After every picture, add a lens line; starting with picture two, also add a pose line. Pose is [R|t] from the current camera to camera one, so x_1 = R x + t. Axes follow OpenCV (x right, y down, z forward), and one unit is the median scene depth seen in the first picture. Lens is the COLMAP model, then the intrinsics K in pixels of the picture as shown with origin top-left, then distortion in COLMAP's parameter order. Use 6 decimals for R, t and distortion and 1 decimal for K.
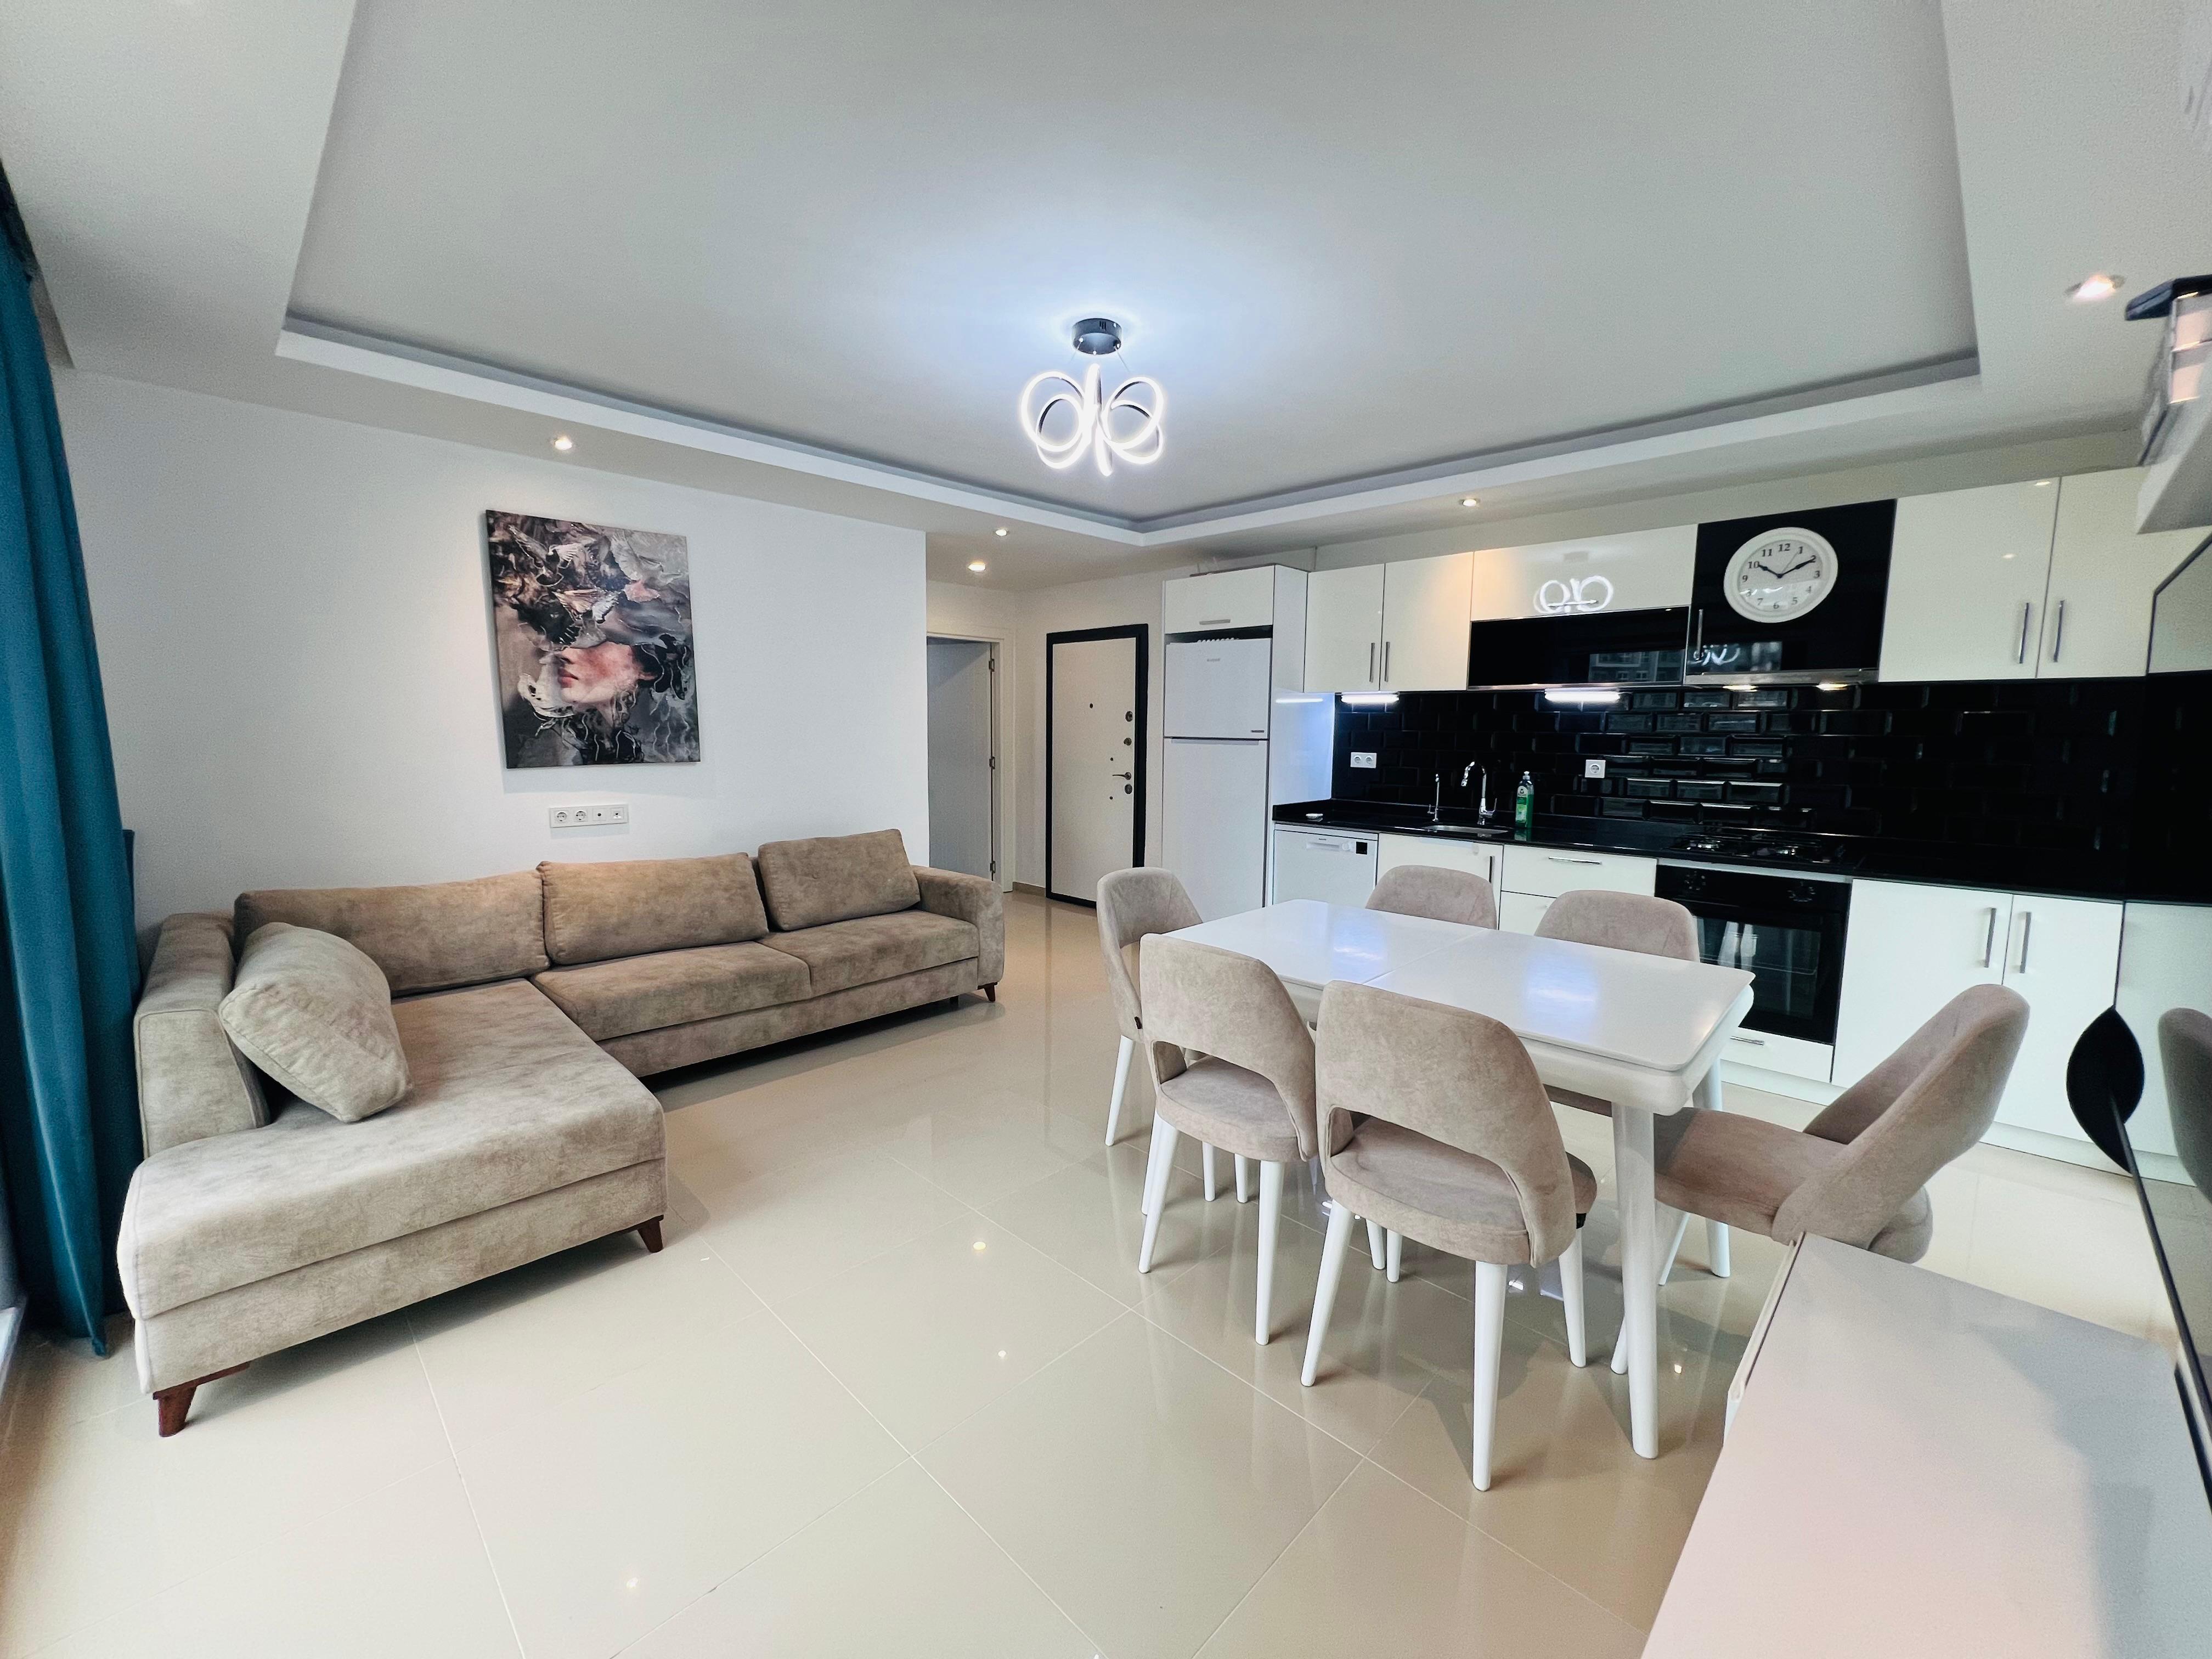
lens RADIAL K [[888.5, 0, 1106.0], [0, 888.5, 829.5], [0, 0, 1]] dist [-0.000229, 0.000307]
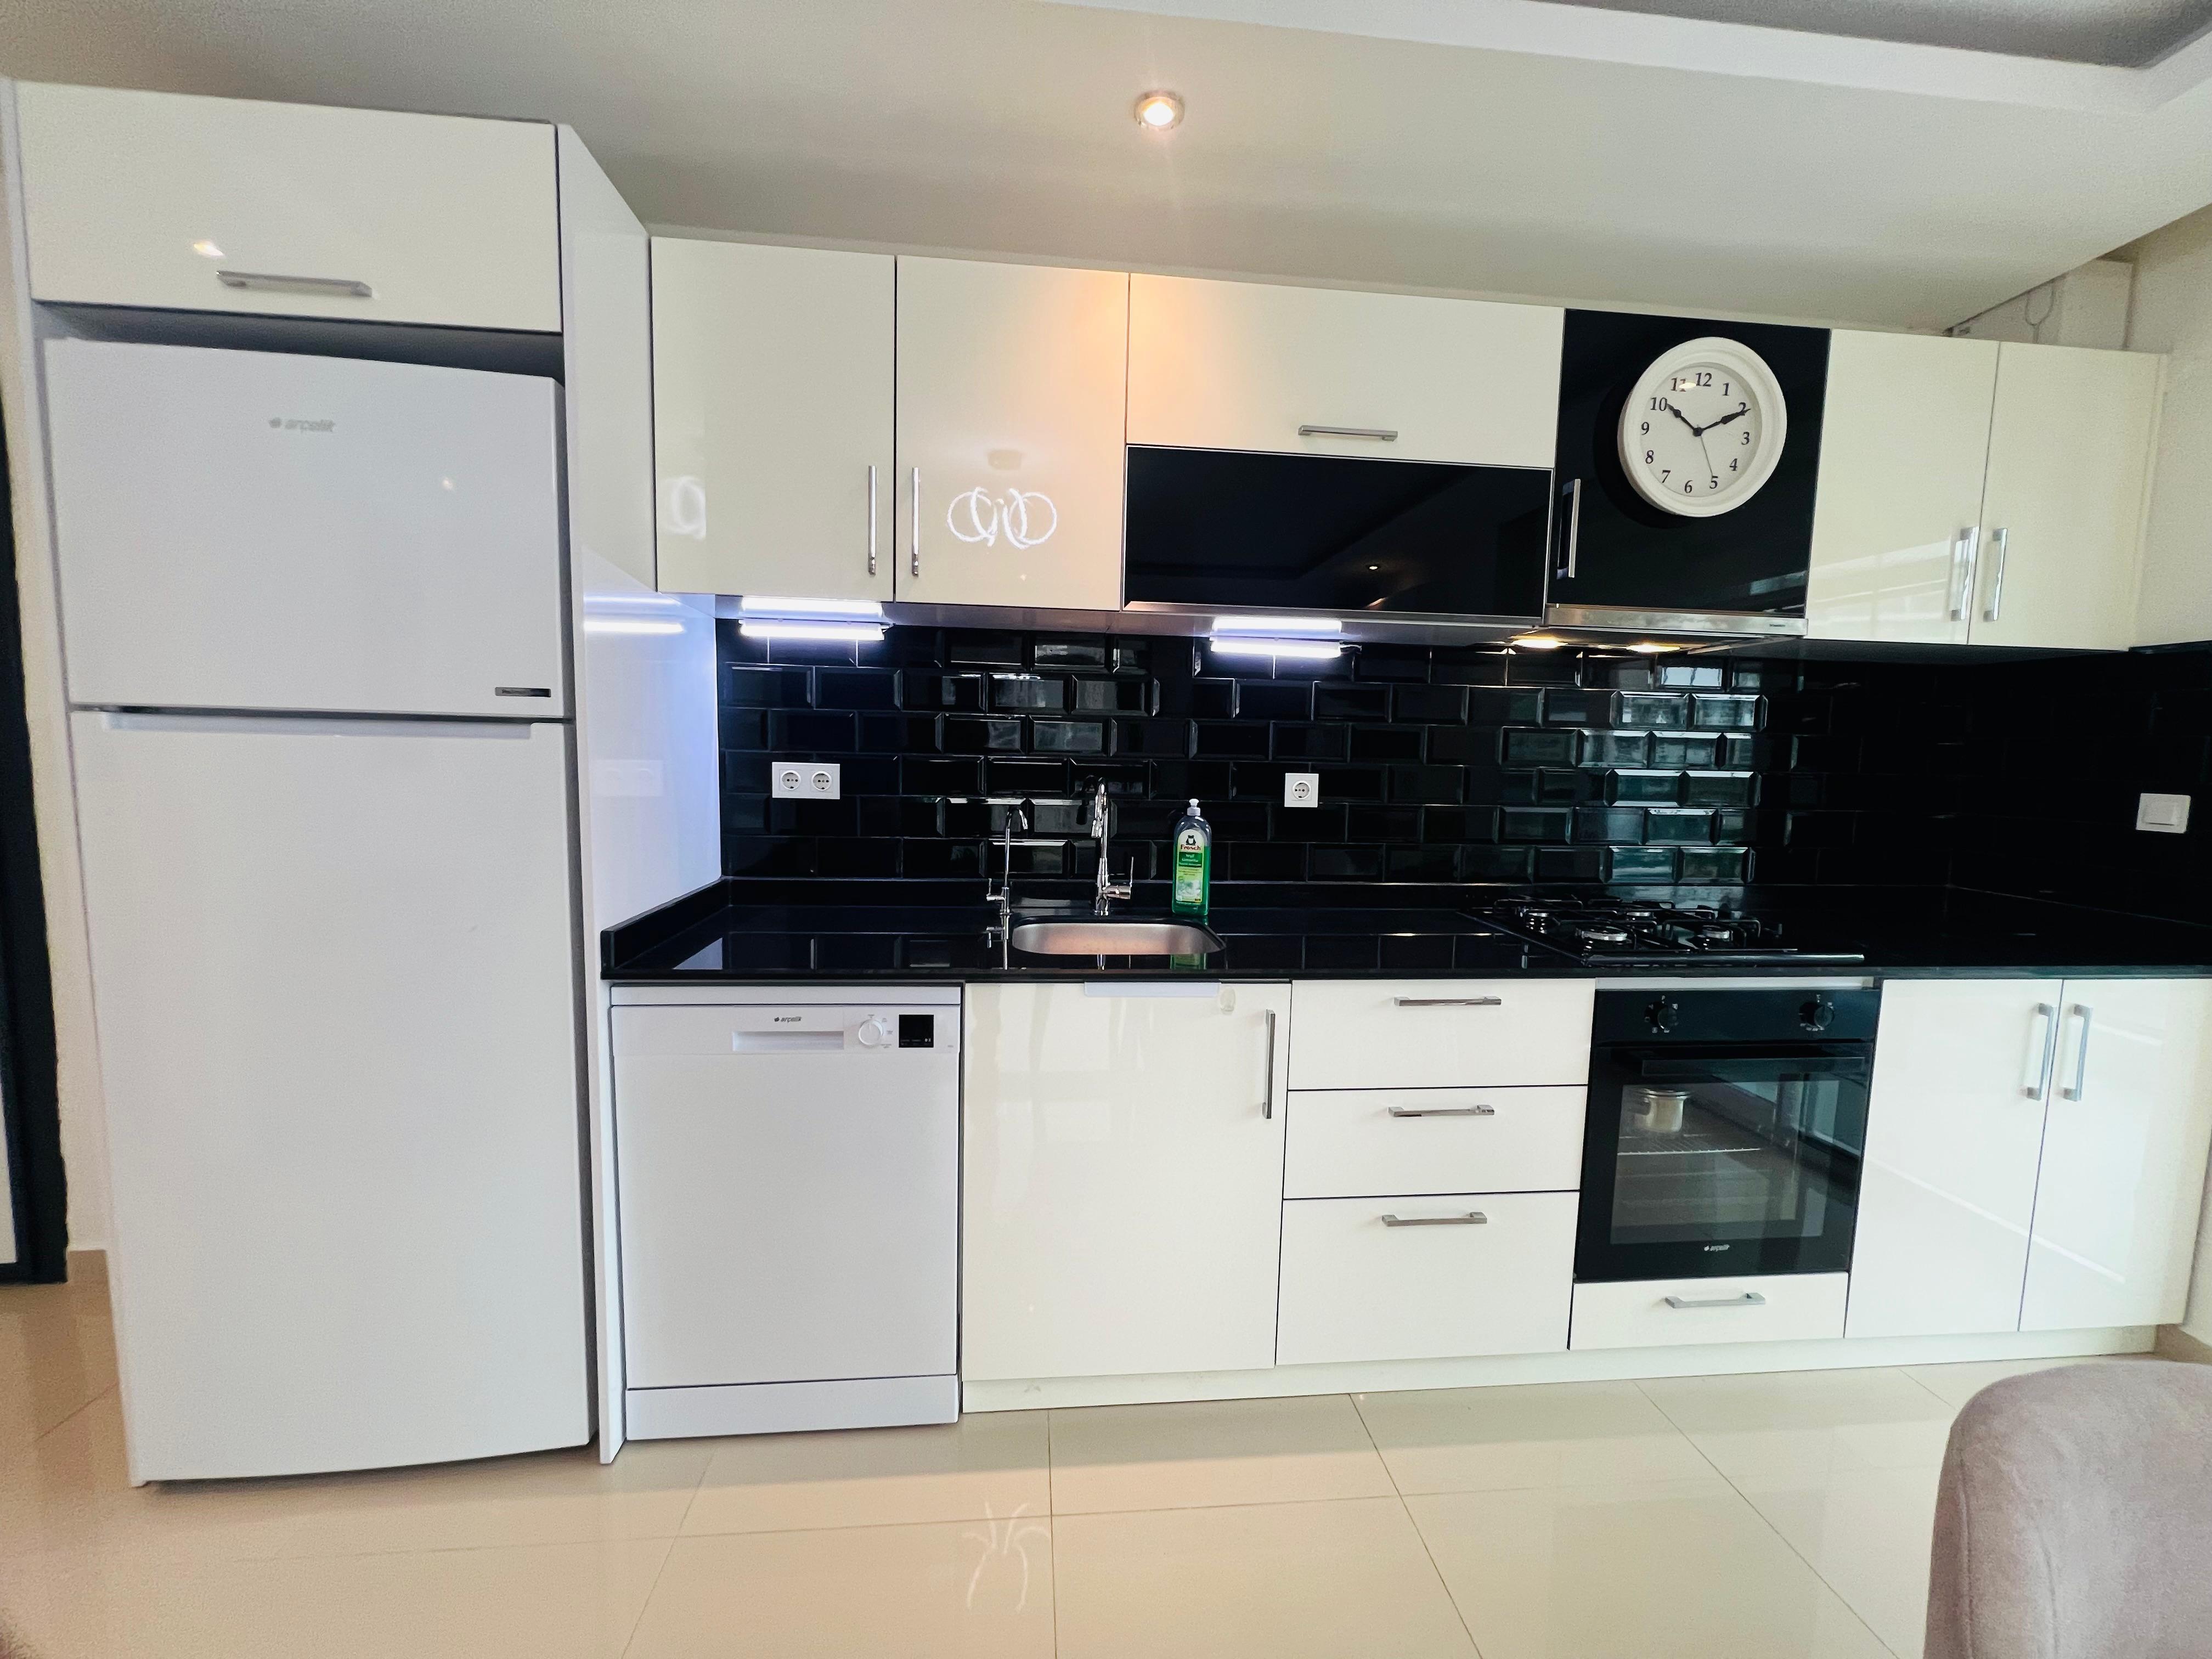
lens RADIAL K [[888.5, 0, 1106.0], [0, 888.5, 829.5], [0, 0, 1]] dist [-0.000229, 0.000307]
pose [[0.644742, -0.063129, 0.761789, 0.068786], [0.072252, 0.997155, 0.021482, -0.058499], [-0.760978, 0.041191, 0.647469, 0.676894]]
